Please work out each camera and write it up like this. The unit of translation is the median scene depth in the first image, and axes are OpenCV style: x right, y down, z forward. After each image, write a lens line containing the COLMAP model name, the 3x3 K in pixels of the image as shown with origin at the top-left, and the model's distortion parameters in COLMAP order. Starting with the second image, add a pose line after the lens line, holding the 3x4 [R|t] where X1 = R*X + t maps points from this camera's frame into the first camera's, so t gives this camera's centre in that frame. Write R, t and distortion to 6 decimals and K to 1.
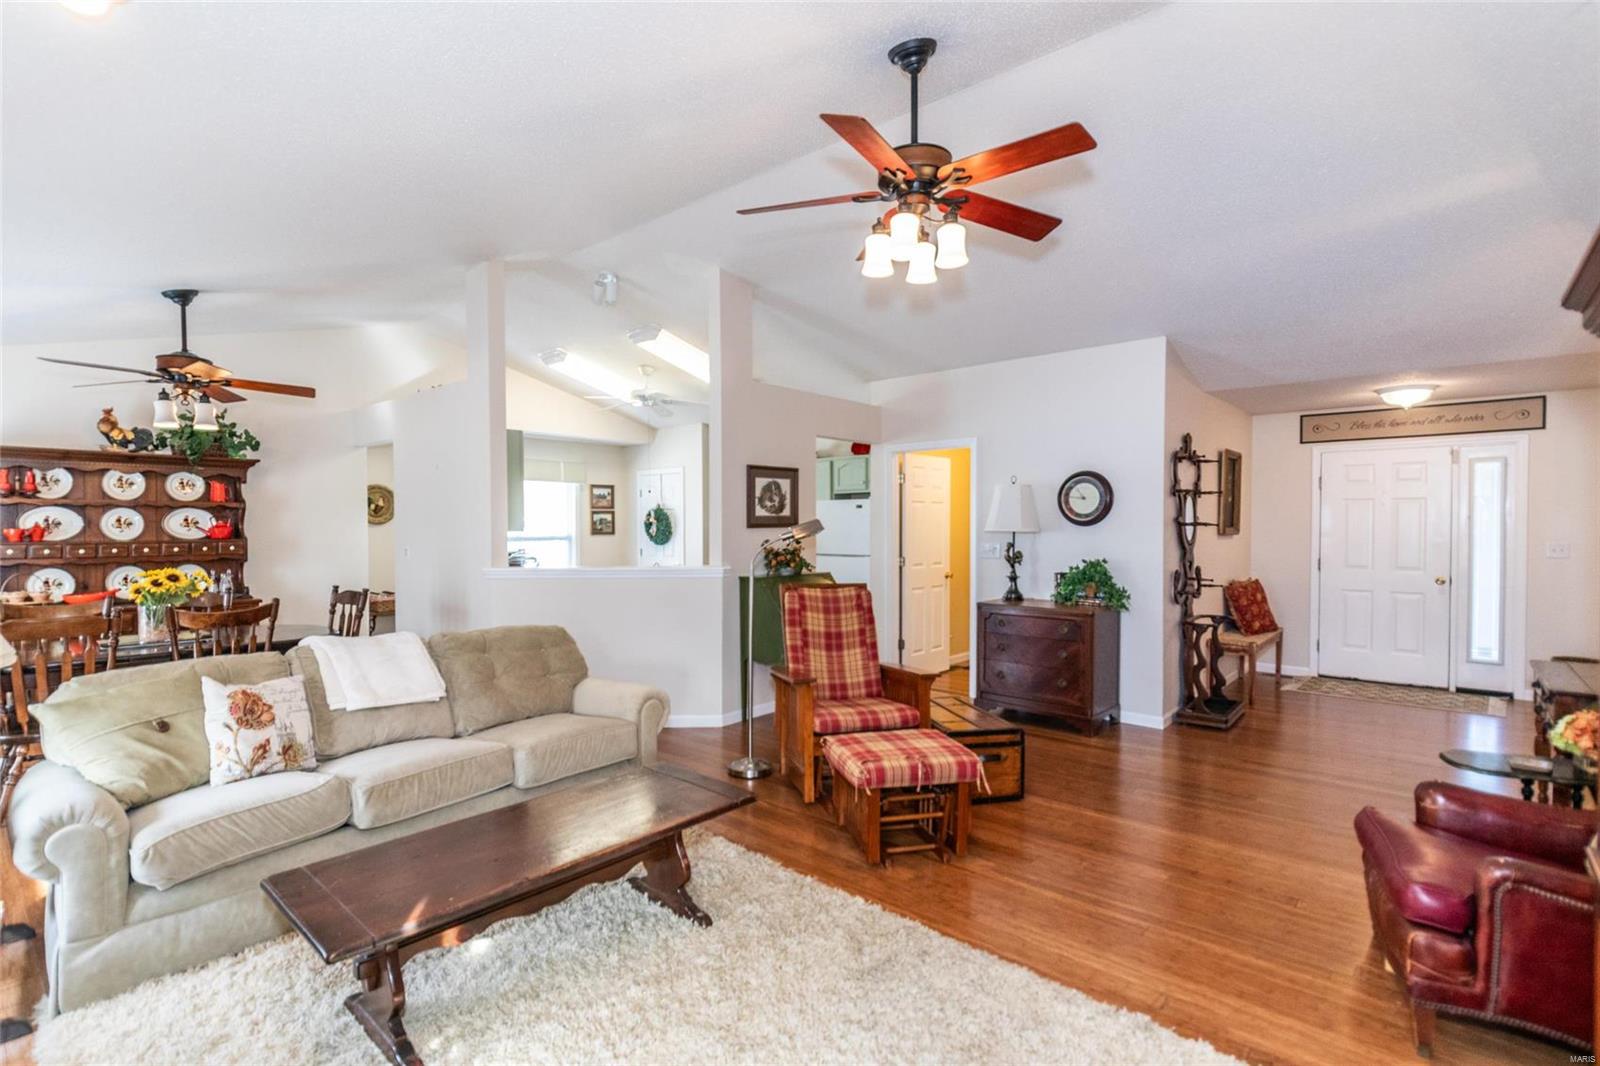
lens RADIAL K [[751.6, 0, 806.6], [0, 751.6, 543.8], [0, 0, 1]] dist [-0.007741, 0.000791]
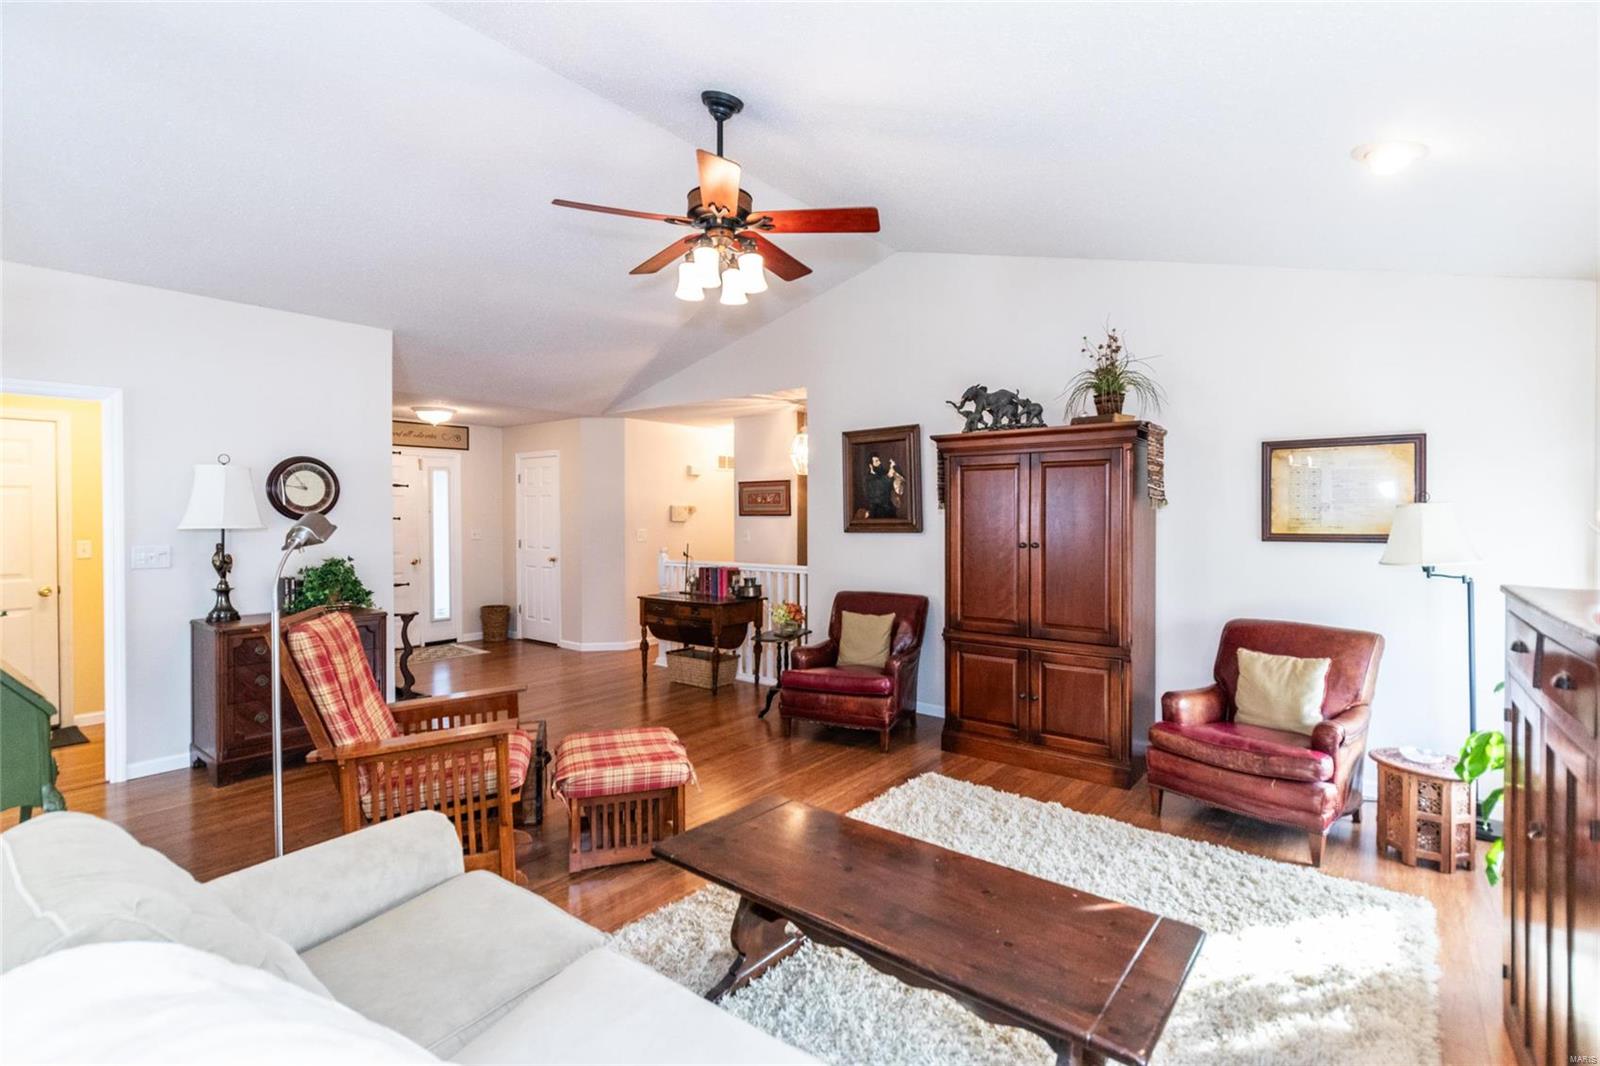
lens RADIAL K [[751.6, 0, 784.6], [0, 751.6, 524.2], [0, 0, 1]] dist [-0.007741, 0.000791]
pose [[-0.026314, -0.013370, 0.999564, -0.448101], [0.023187, 0.999633, 0.013982, -0.017331], [-0.999385, 0.023545, -0.025994, 0.417941]]
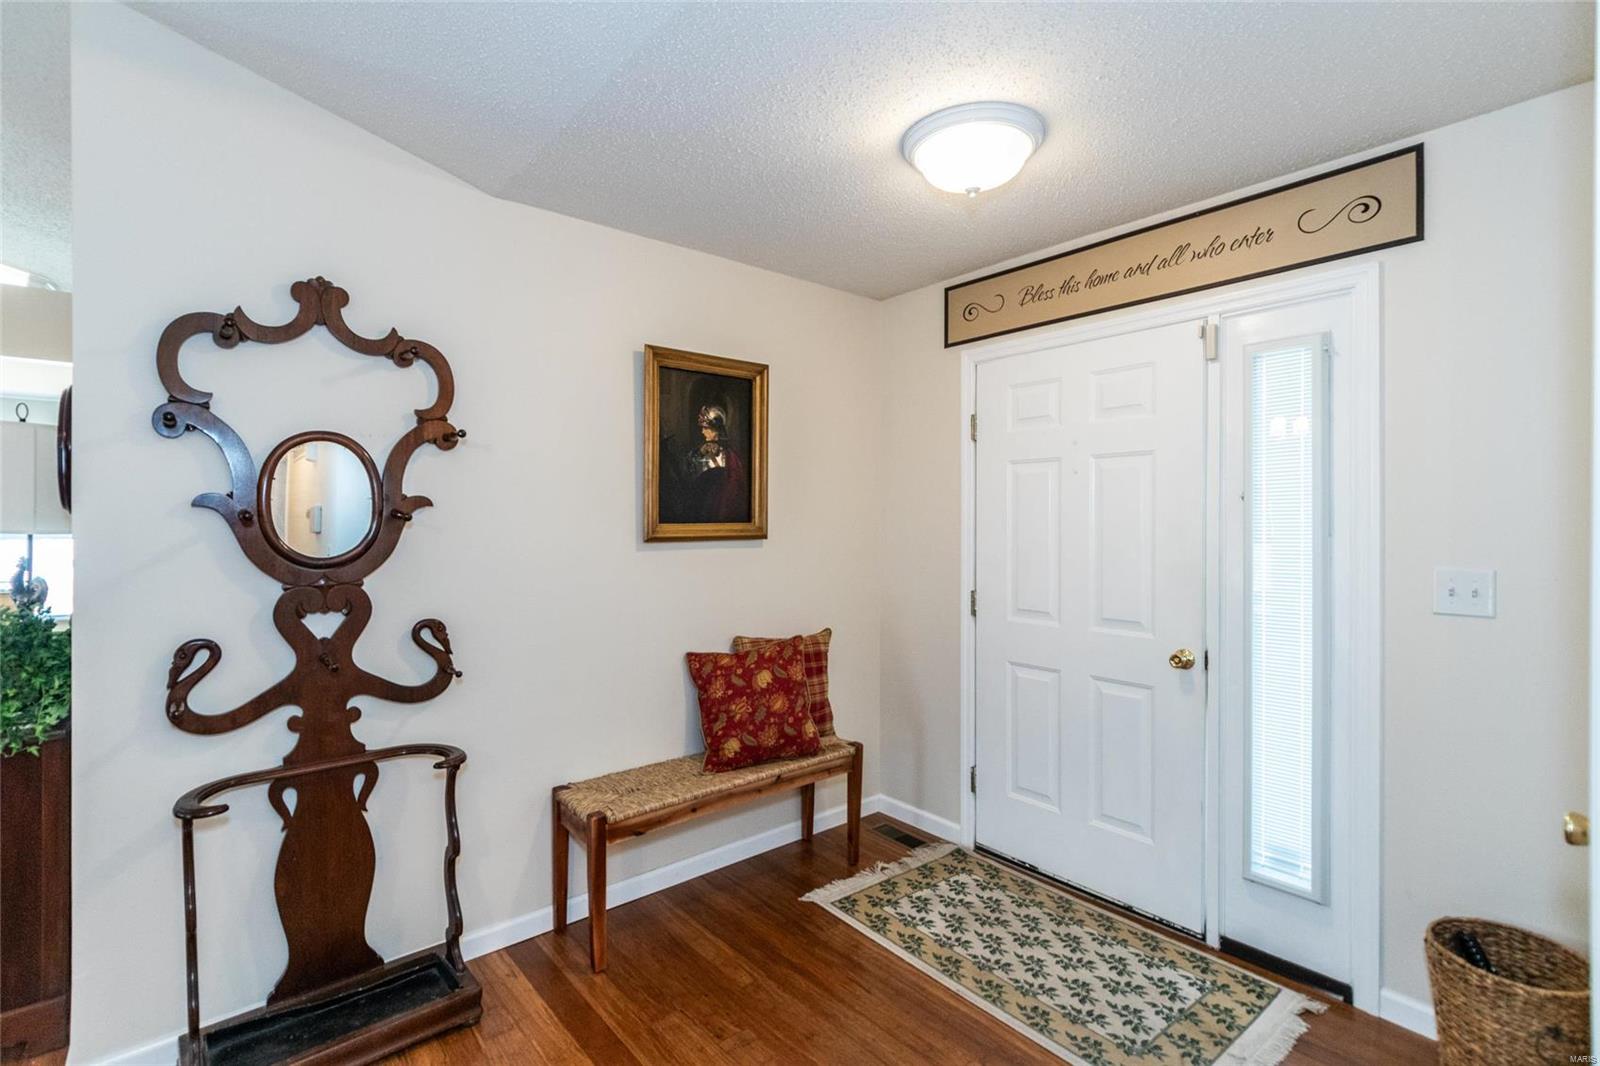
lens RADIAL K [[751.6, 0, 789.0], [0, 751.6, 525.9], [0, 0, 1]] dist [-0.007741, 0.000791]
pose [[0.984598, 0.000537, -0.174833, 0.731929], [-0.003446, 0.999861, -0.016334, -0.014775], [0.174800, 0.016685, 0.984463, 0.587917]]
